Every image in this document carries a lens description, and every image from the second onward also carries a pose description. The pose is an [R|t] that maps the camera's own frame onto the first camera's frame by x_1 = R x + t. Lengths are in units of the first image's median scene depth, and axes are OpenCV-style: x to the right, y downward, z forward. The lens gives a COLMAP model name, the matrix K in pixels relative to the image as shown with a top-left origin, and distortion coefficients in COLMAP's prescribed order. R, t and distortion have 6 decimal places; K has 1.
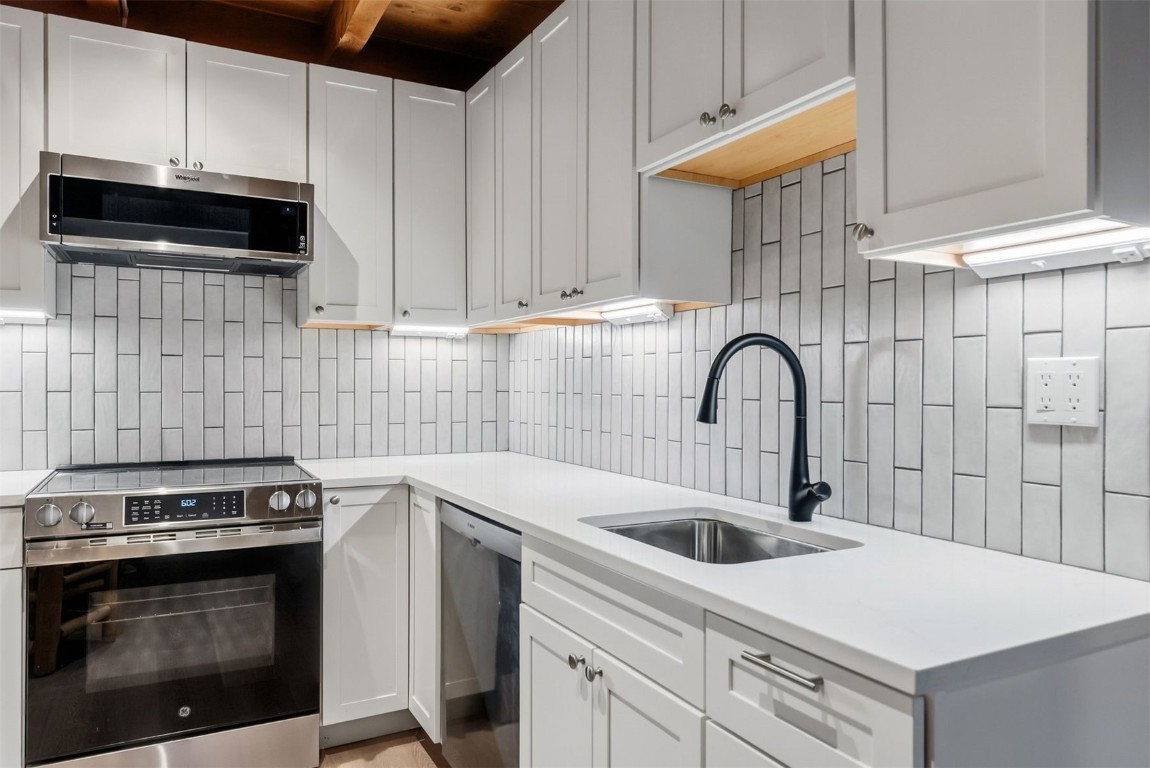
lens RADIAL K [[771.7, 0, 571.5], [0, 771.7, 388.6], [0, 0, 1]] dist [0.002907, -0.001921]
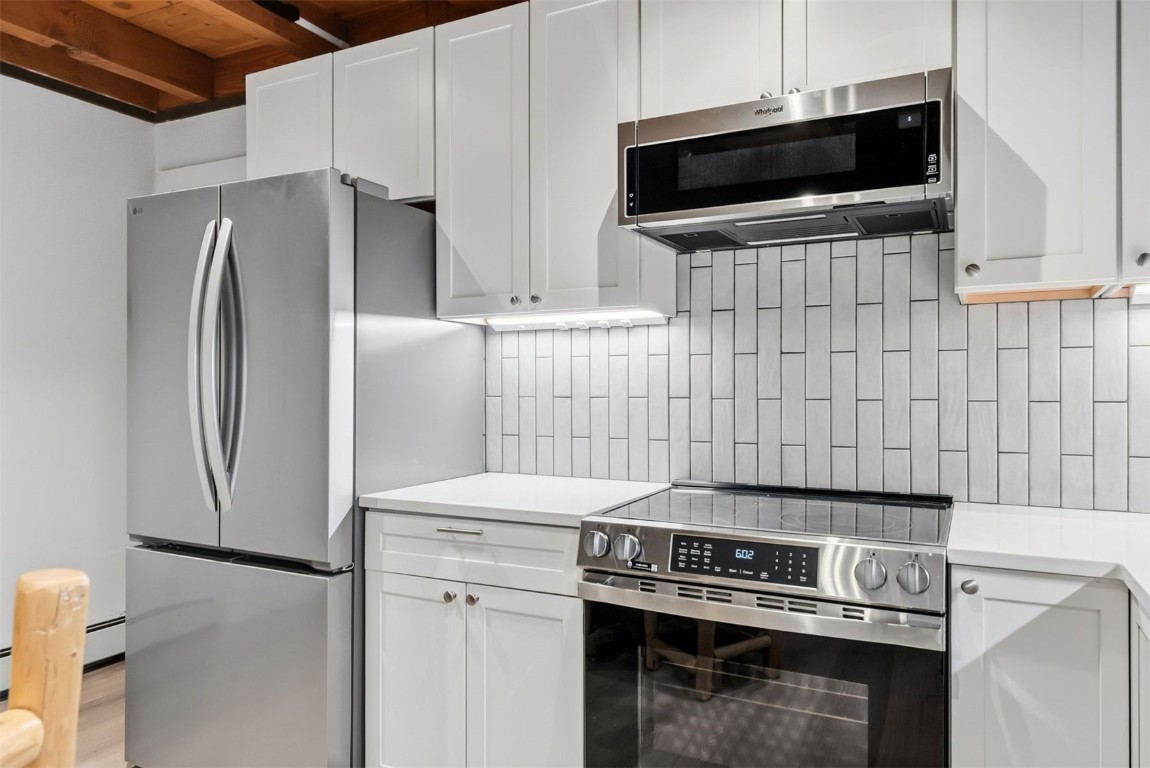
lens RADIAL K [[771.7, 0, 571.5], [0, 771.7, 388.6], [0, 0, 1]] dist [0.002907, -0.001921]
pose [[0.569774, -0.002437, -0.821798, 0.002564], [-0.003755, 0.999977, -0.005569, -0.001275], [0.821793, 0.006259, 0.569752, 0.393156]]
